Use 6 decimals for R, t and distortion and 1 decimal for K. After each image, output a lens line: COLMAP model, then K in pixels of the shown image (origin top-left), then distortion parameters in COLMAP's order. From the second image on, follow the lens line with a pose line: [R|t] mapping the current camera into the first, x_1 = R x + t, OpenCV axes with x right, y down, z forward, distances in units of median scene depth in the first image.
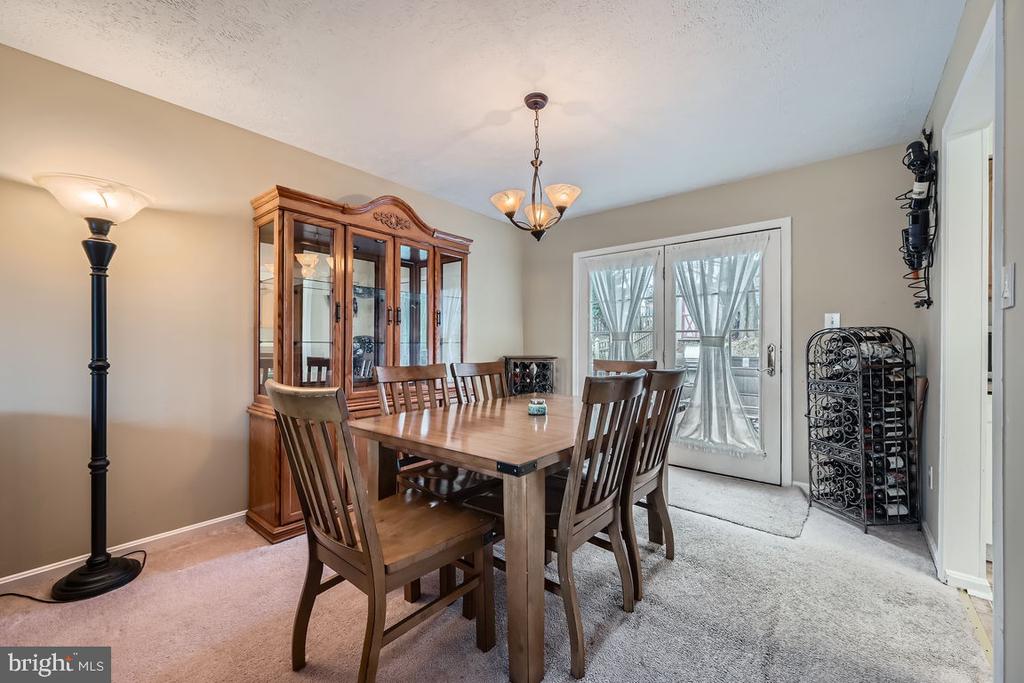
lens RADIAL K [[407.4, 0, 509.9], [0, 407.4, 343.3], [0, 0, 1]] dist [-0.003040, -0.000040]
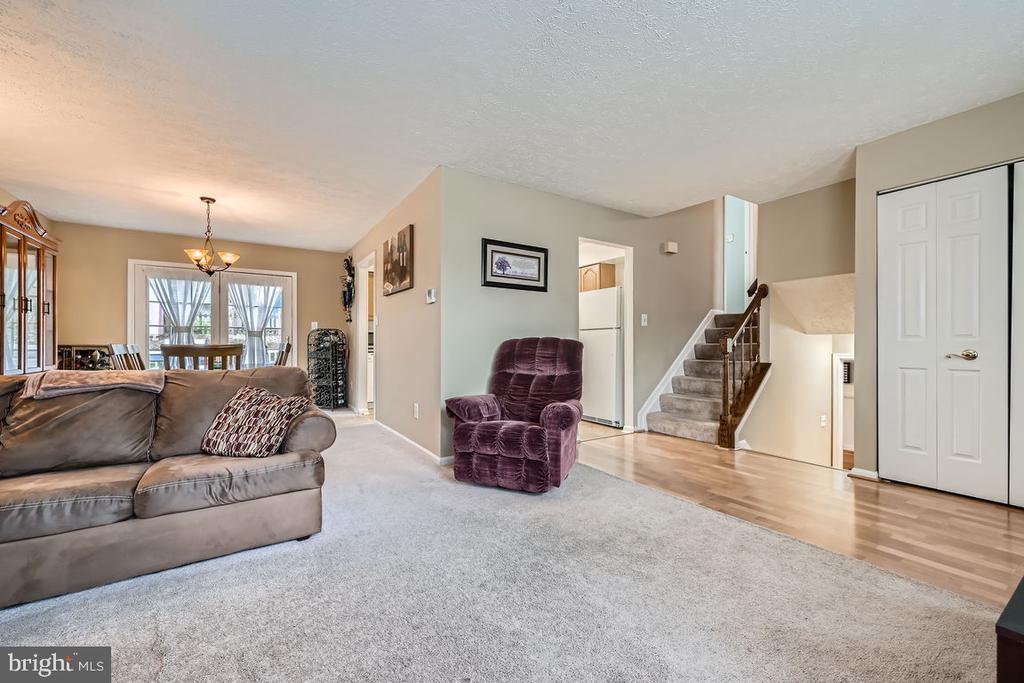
lens RADIAL K [[407.4, 0, 510.2], [0, 407.4, 343.1], [0, 0, 1]] dist [-0.003040, -0.000040]
pose [[0.299825, 0.000210, 0.953994, -1.127466], [-0.002384, 0.999997, 0.000529, 0.041316], [-0.953991, -0.002433, 0.299825, -0.751621]]
